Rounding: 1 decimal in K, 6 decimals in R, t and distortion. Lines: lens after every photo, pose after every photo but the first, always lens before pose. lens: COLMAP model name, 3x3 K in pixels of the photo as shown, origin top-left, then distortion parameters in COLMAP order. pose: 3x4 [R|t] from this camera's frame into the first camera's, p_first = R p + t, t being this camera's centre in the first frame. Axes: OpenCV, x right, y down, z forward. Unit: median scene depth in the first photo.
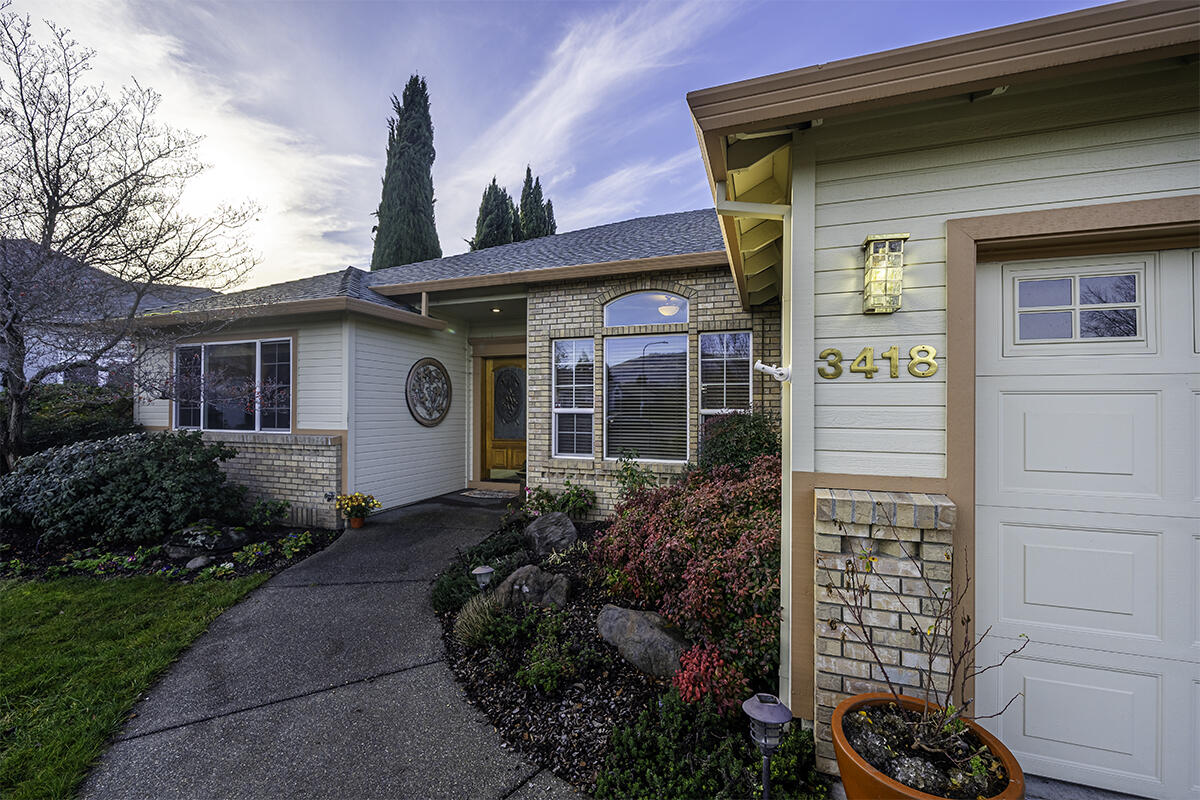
lens RADIAL K [[479.7, 0, 605.1], [0, 479.7, 400.7], [0, 0, 1]] dist [0.001147, -0.000056]
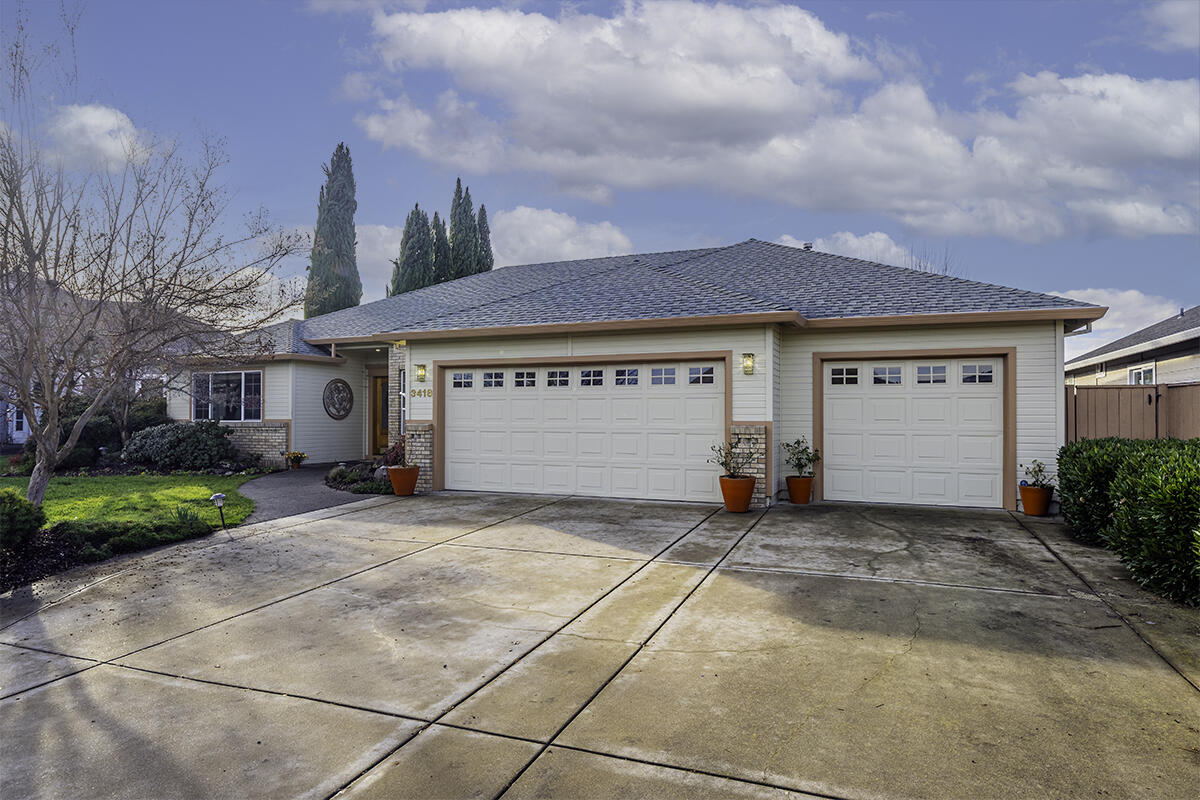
lens RADIAL K [[680.6, 0, 623.5], [0, 680.6, 401.8], [0, 0, 1]] dist [-0.006554, -0.000958]
pose [[0.999796, -0.003165, -0.019965, 0.772463], [0.002986, 0.999955, -0.008980, 0.017921], [0.019992, 0.008919, 0.999760, -1.544304]]
